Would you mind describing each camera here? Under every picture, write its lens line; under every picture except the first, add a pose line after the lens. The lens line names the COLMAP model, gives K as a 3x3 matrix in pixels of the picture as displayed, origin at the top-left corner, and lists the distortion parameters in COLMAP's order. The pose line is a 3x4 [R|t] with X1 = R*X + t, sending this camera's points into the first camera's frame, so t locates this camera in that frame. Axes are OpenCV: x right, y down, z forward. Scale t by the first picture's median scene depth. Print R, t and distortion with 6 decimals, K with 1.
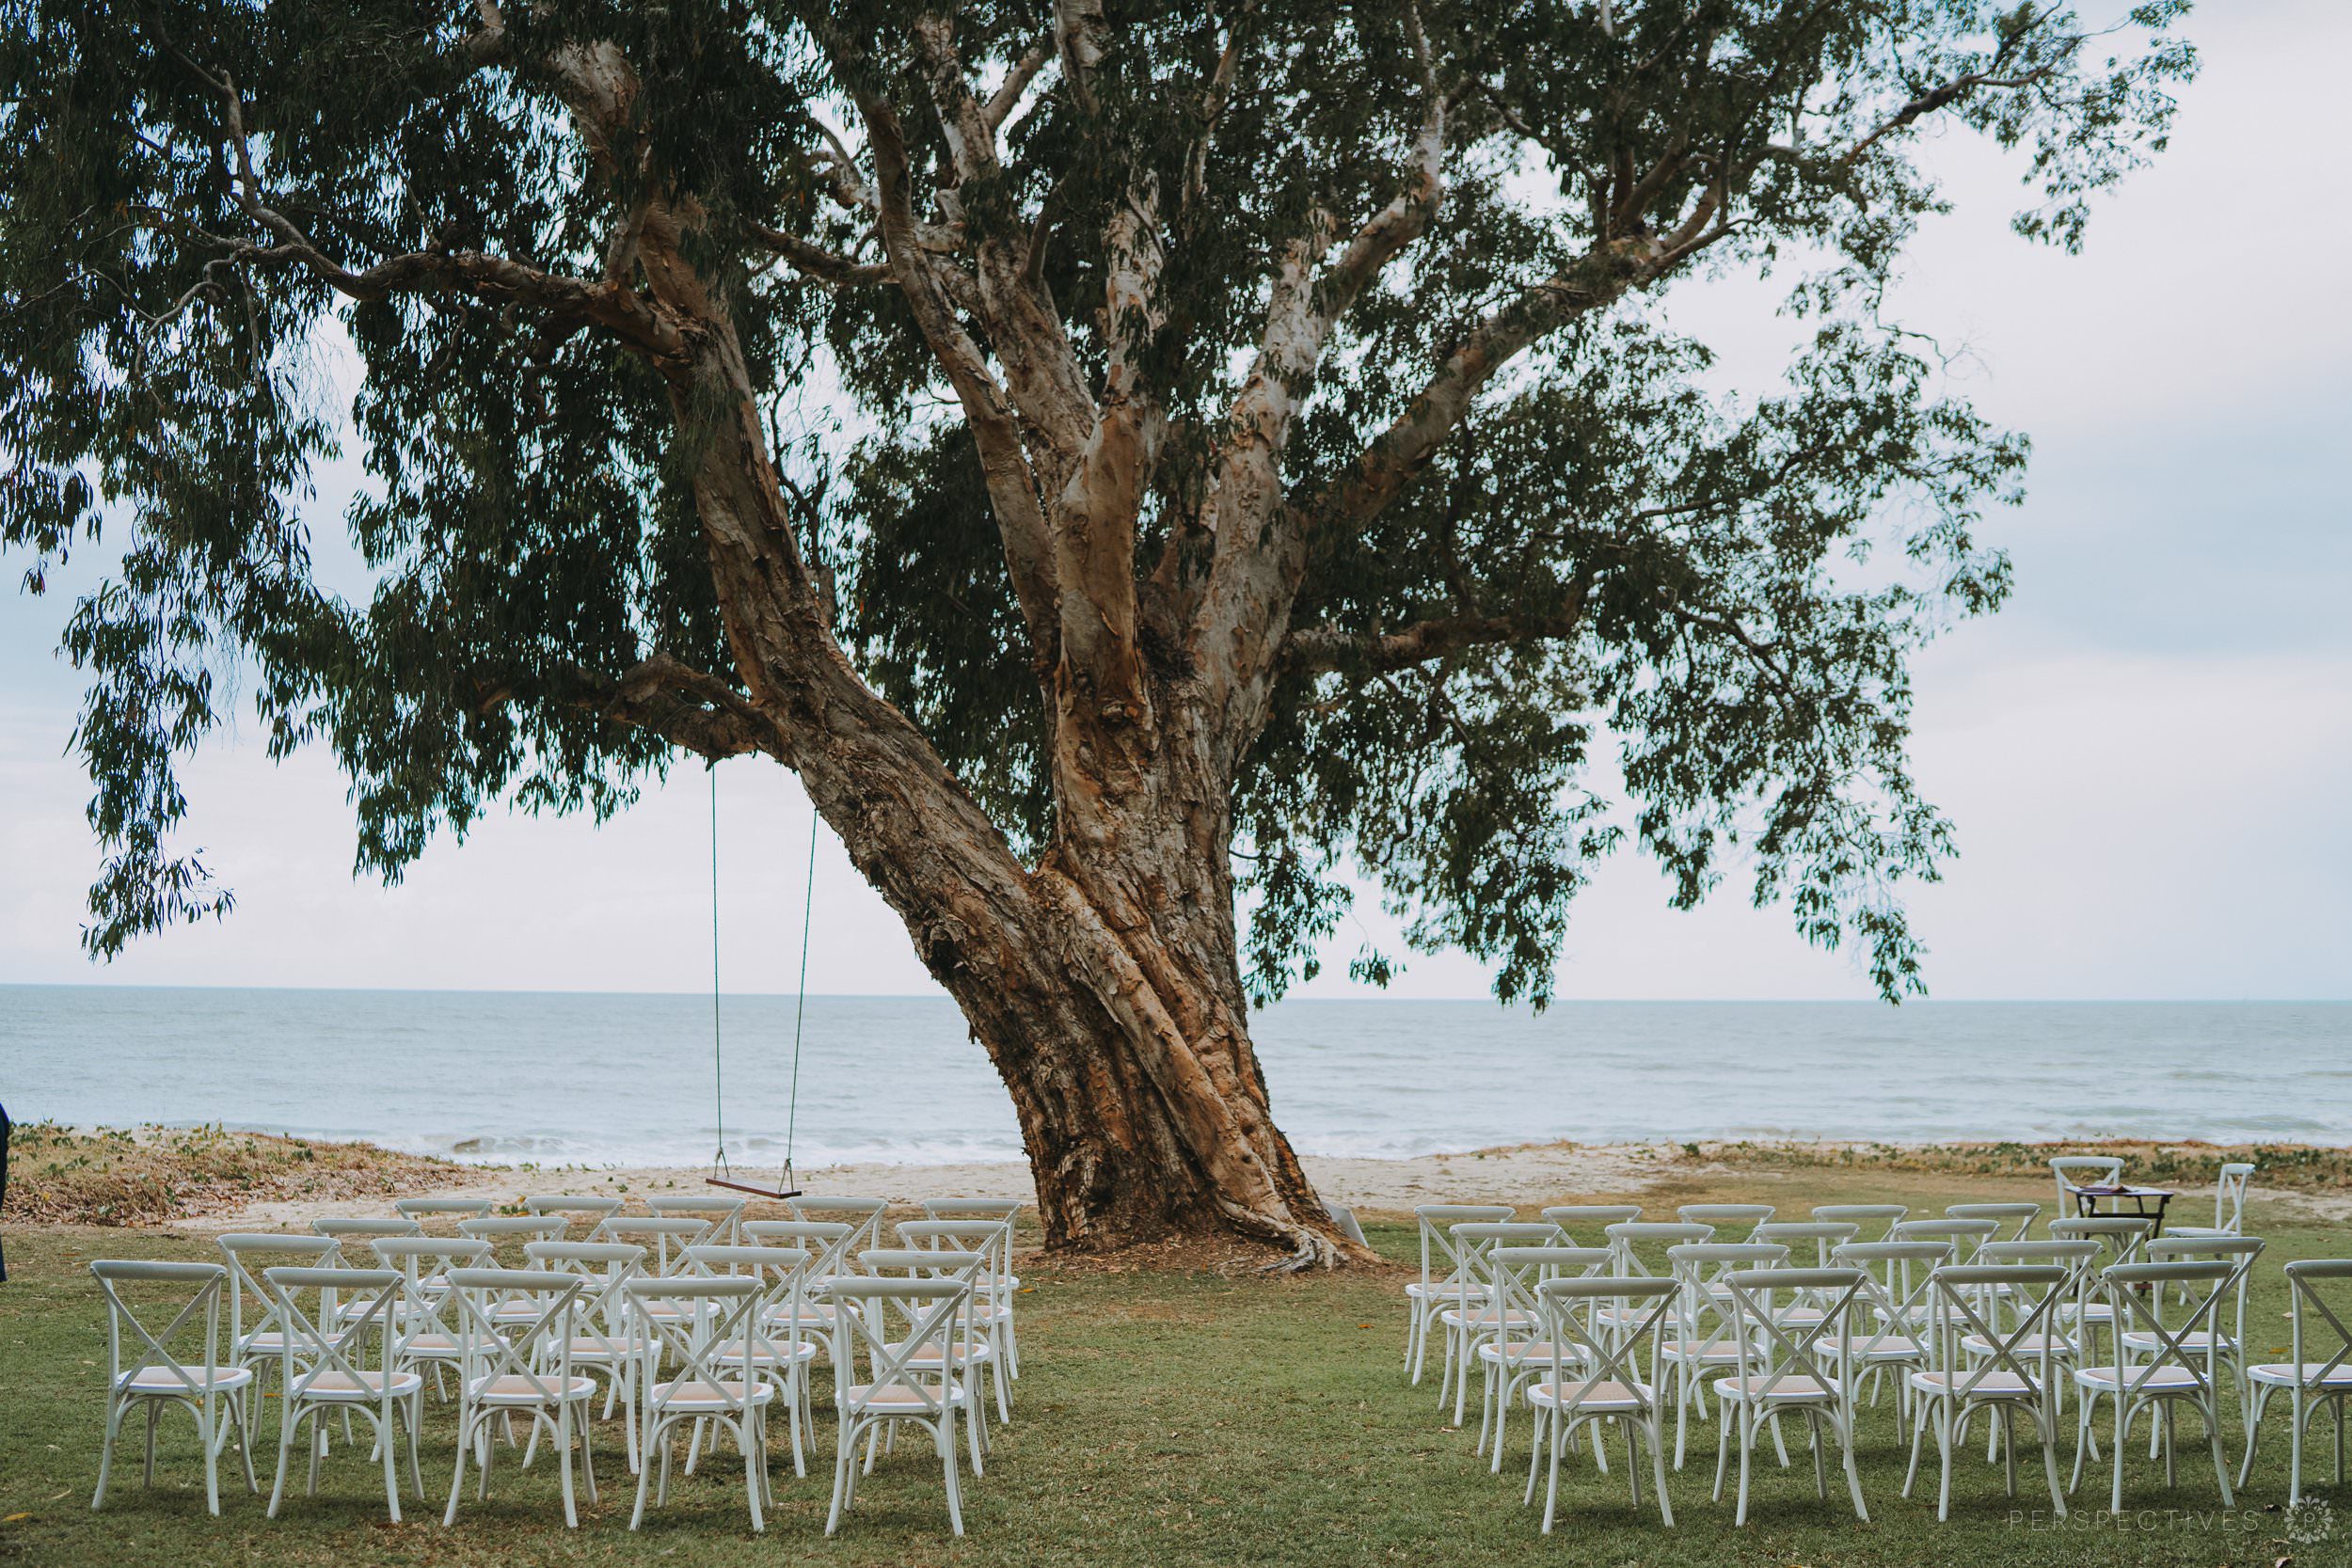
lens RADIAL K [[2403.6, 0, 1176.0], [0, 2403.6, 784.0], [0, 0, 1]] dist [-0.104330, 0.006355]
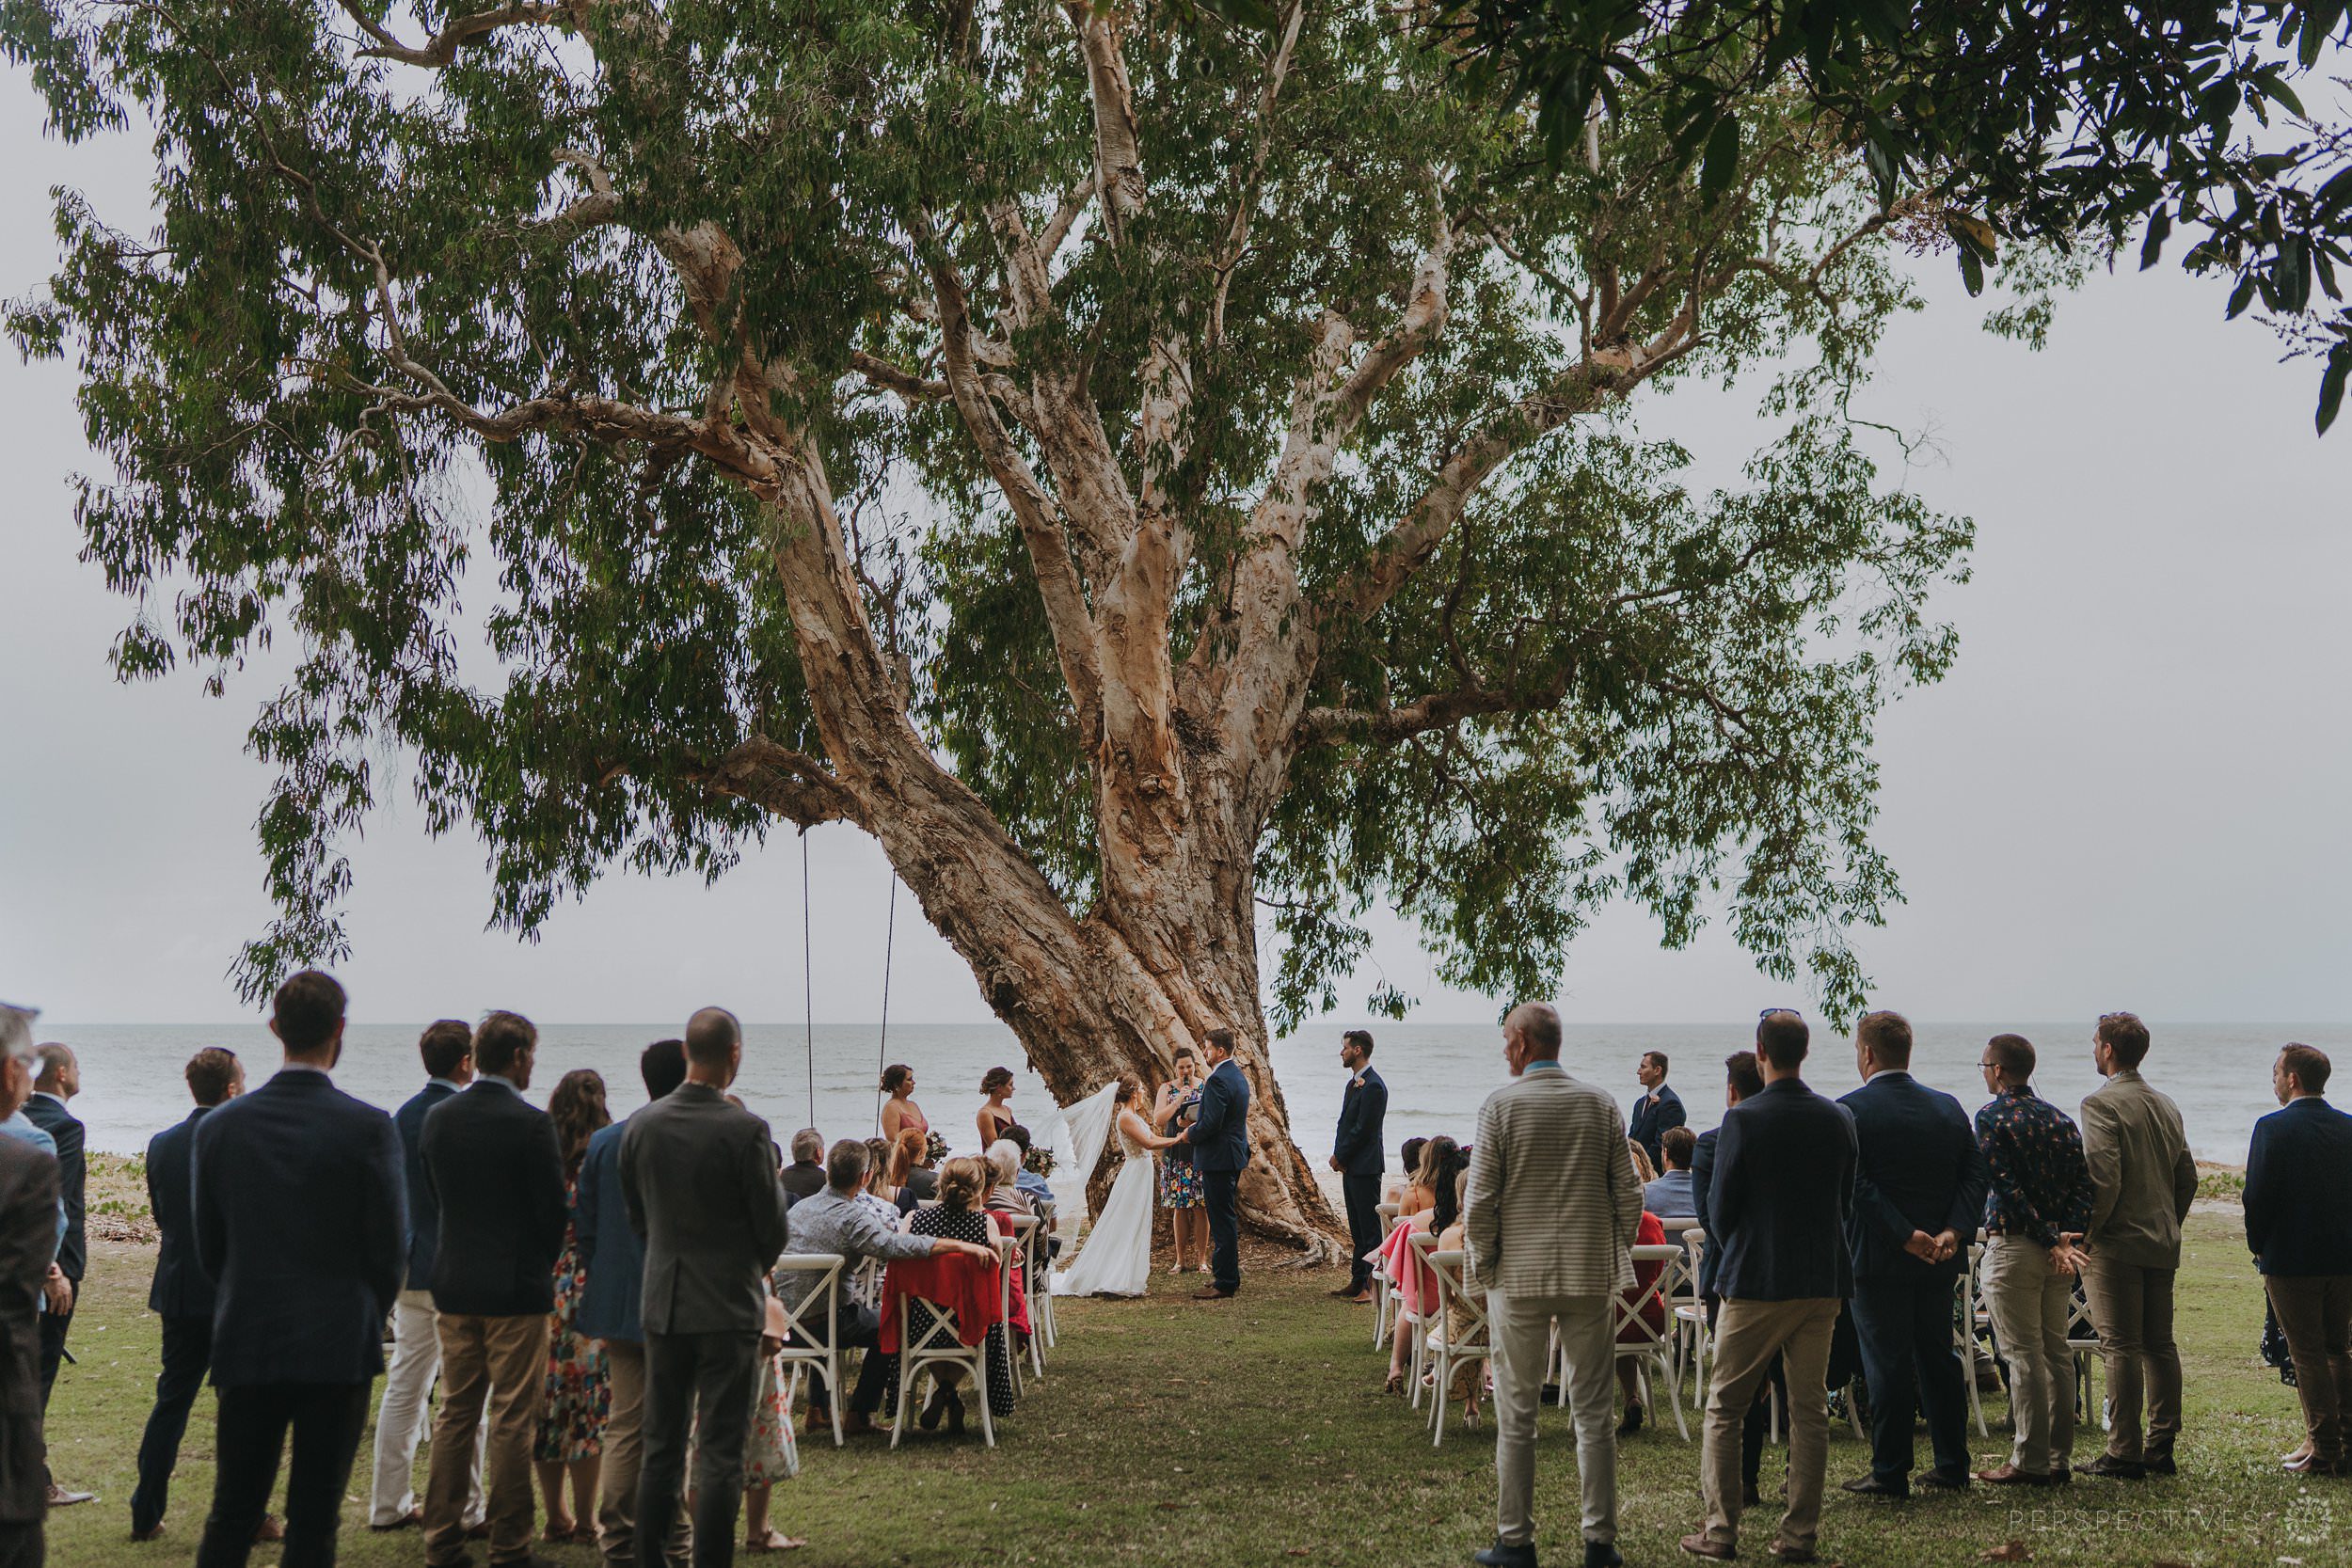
lens RADIAL K [[2335.3, 0, 1176.0], [0, 2335.3, 784.0], [0, 0, 1]] dist [-0.013425, -0.002042]
pose [[0.999344, -0.011629, -0.034310, 0.022658], [0.011098, 0.999816, -0.015646, -0.011048], [0.034485, 0.015255, 0.999289, -0.109935]]
